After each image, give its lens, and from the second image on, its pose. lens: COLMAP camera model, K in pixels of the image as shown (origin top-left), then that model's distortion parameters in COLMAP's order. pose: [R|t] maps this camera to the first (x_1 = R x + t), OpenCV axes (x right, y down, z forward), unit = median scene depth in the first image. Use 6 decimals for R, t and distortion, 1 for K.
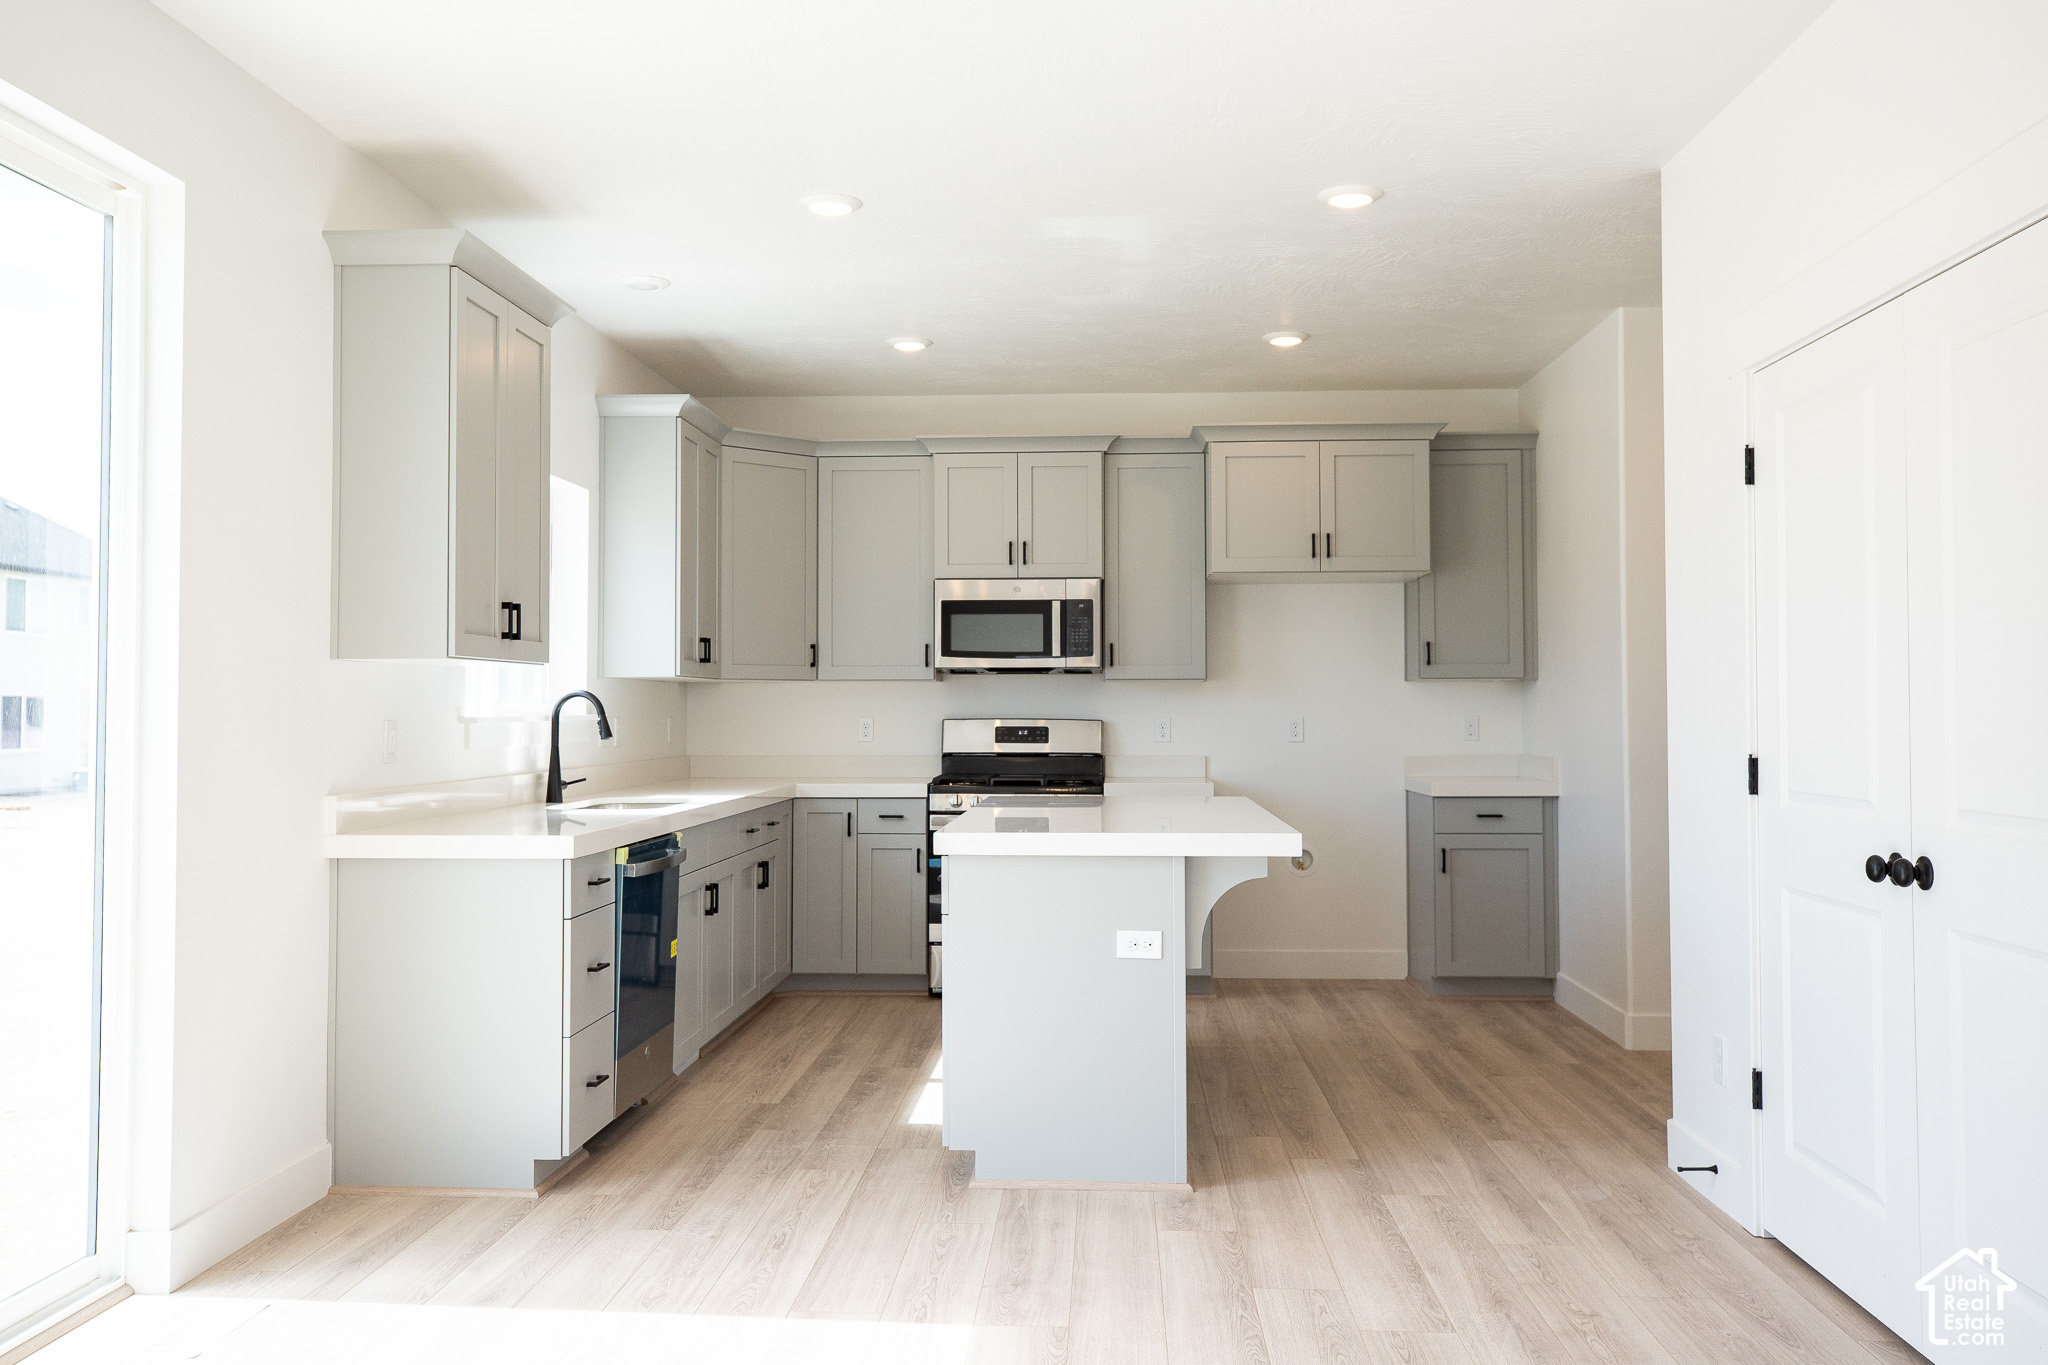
lens RADIAL K [[1660.9, 0, 1022.7], [0, 1660.9, 661.3], [0, 0, 1]] dist [0.010972, -0.003317]
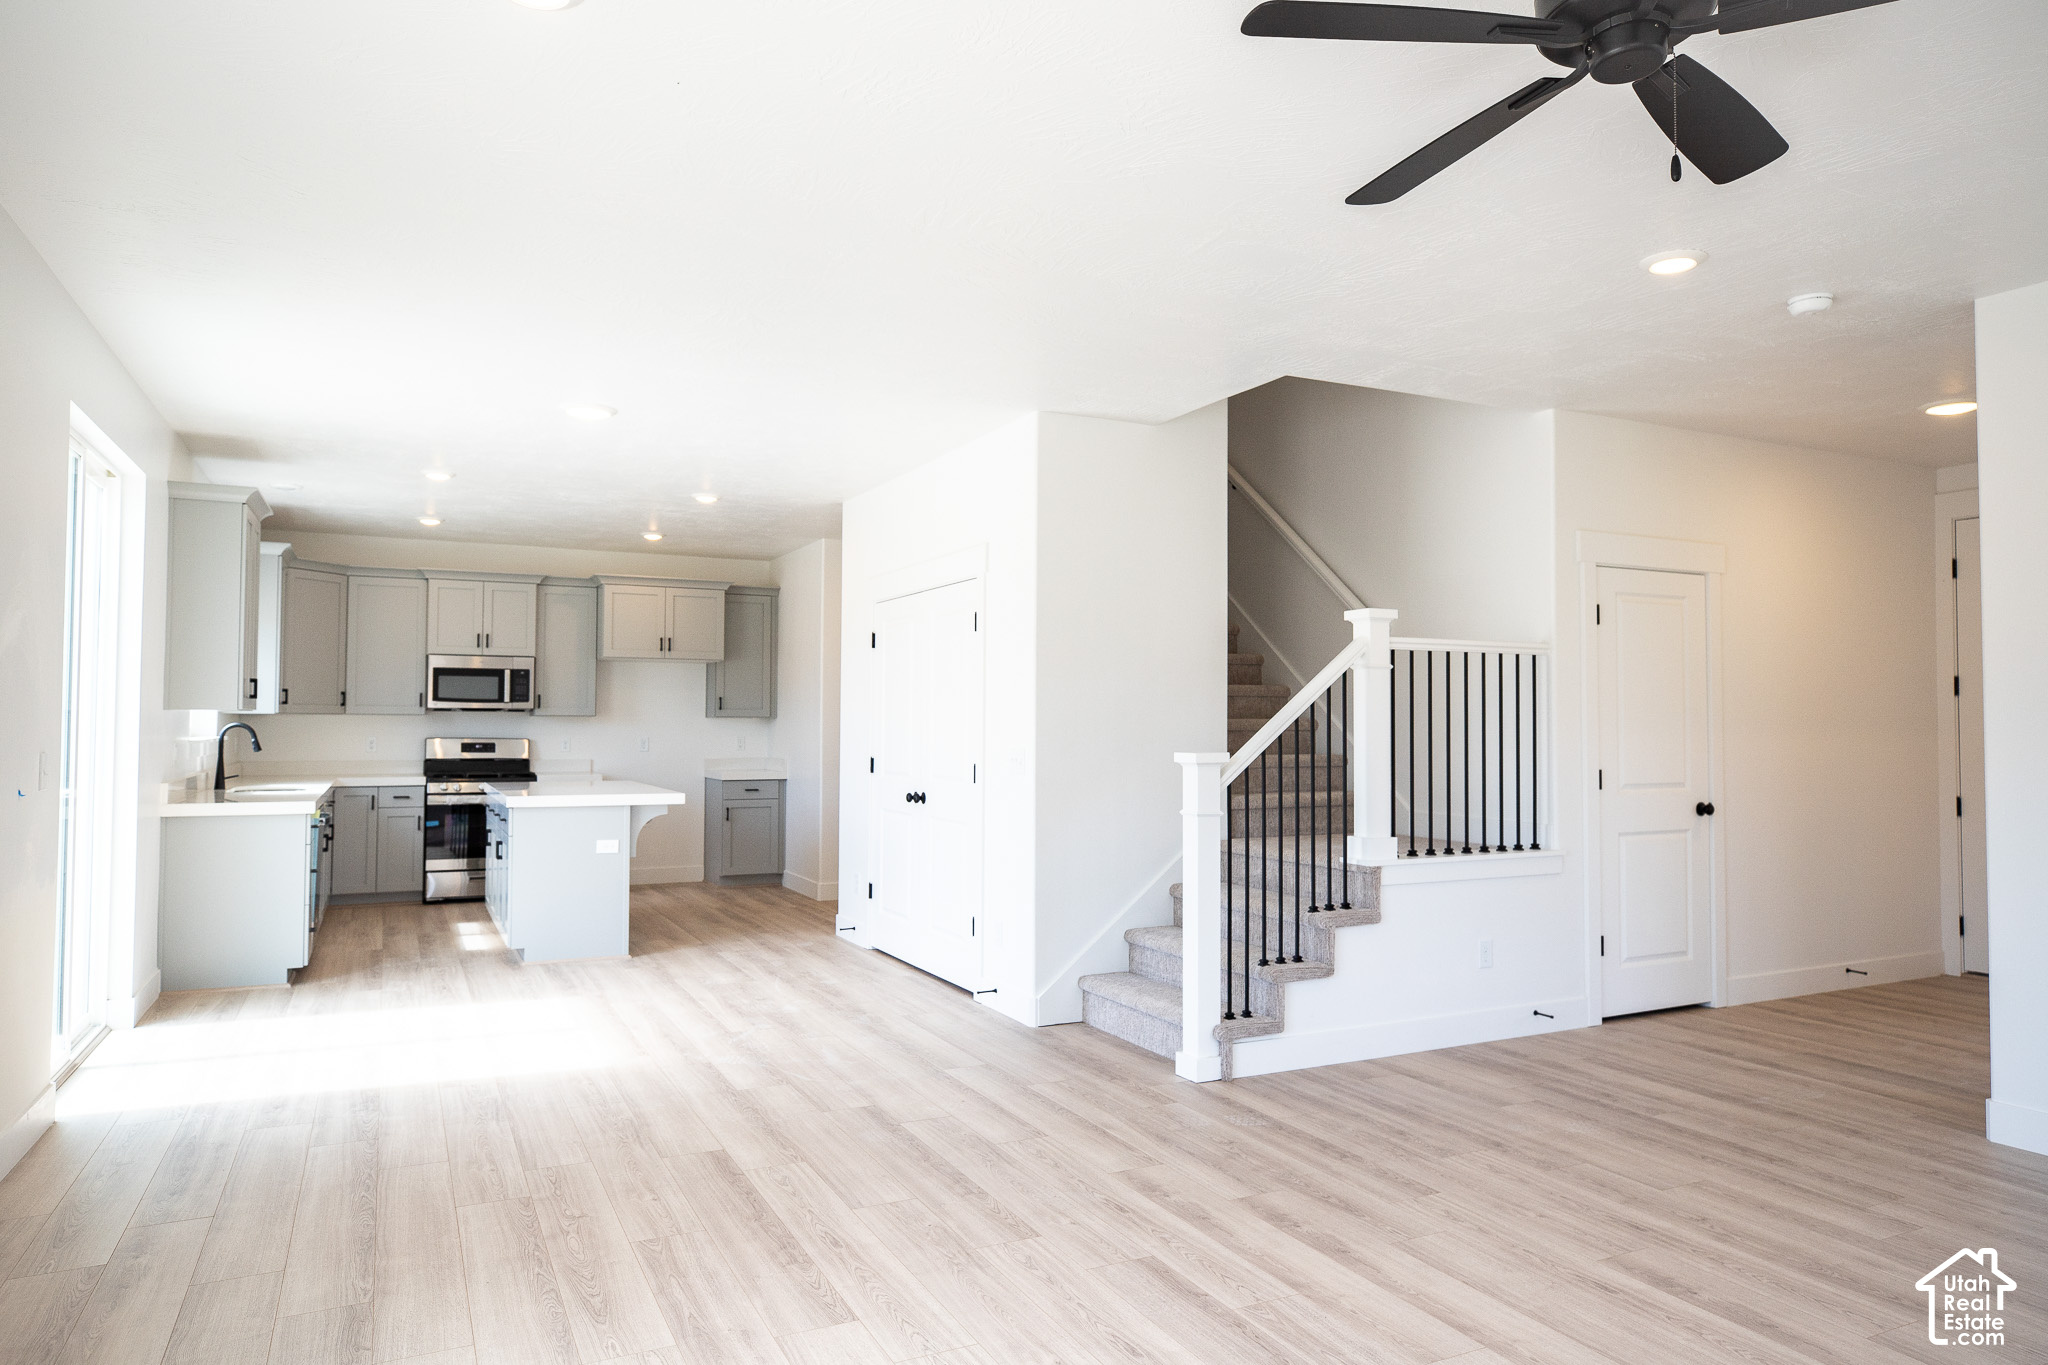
lens RADIAL K [[1333.6, 0, 1026.7], [0, 1333.6, 676.1], [0, 0, 1]] dist [-0.001909, 0.004866]
pose [[0.874244, 0.023827, 0.484903, -0.184385], [-0.020995, 0.999716, -0.011271, -0.026246], [-0.485033, -0.000327, 0.874496, -0.479620]]
